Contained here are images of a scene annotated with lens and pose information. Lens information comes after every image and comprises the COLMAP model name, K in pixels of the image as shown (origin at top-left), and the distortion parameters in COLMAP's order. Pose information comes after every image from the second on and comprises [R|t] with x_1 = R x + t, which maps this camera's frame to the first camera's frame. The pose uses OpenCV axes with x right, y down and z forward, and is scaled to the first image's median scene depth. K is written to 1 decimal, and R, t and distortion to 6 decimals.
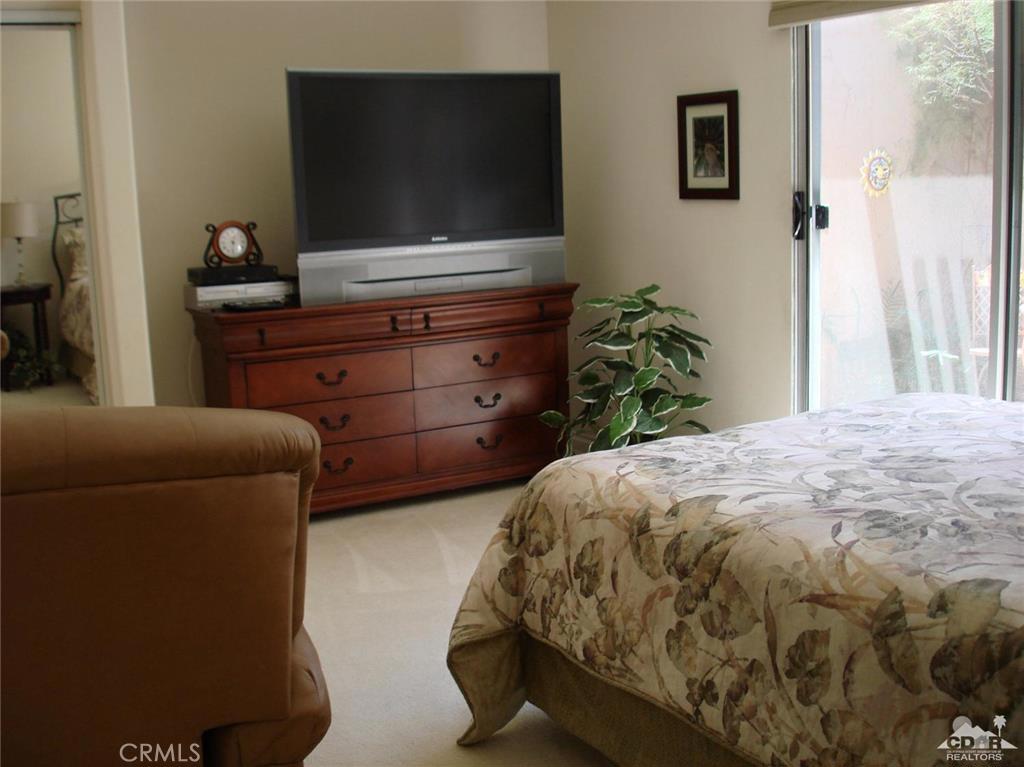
lens RADIAL K [[1150.8, 0, 493.4], [0, 1150.8, 384.0], [0, 0, 1]] dist [-0.069348, -0.145409]
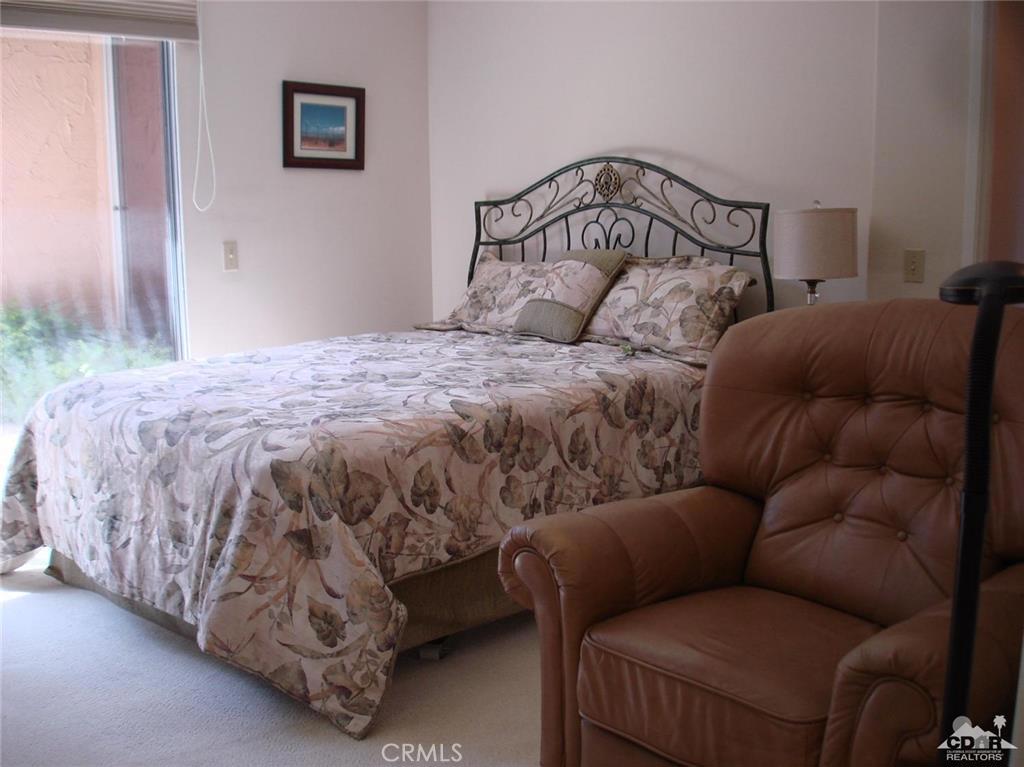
lens RADIAL K [[1150.8, 0, 493.4], [0, 1150.8, 384.0], [0, 0, 1]] dist [-0.069348, -0.145409]
pose [[-0.286106, -0.128241, 0.949578, -1.273178], [0.173125, 0.967776, 0.182861, -0.190875], [-0.942428, 0.216713, -0.254685, 1.419156]]
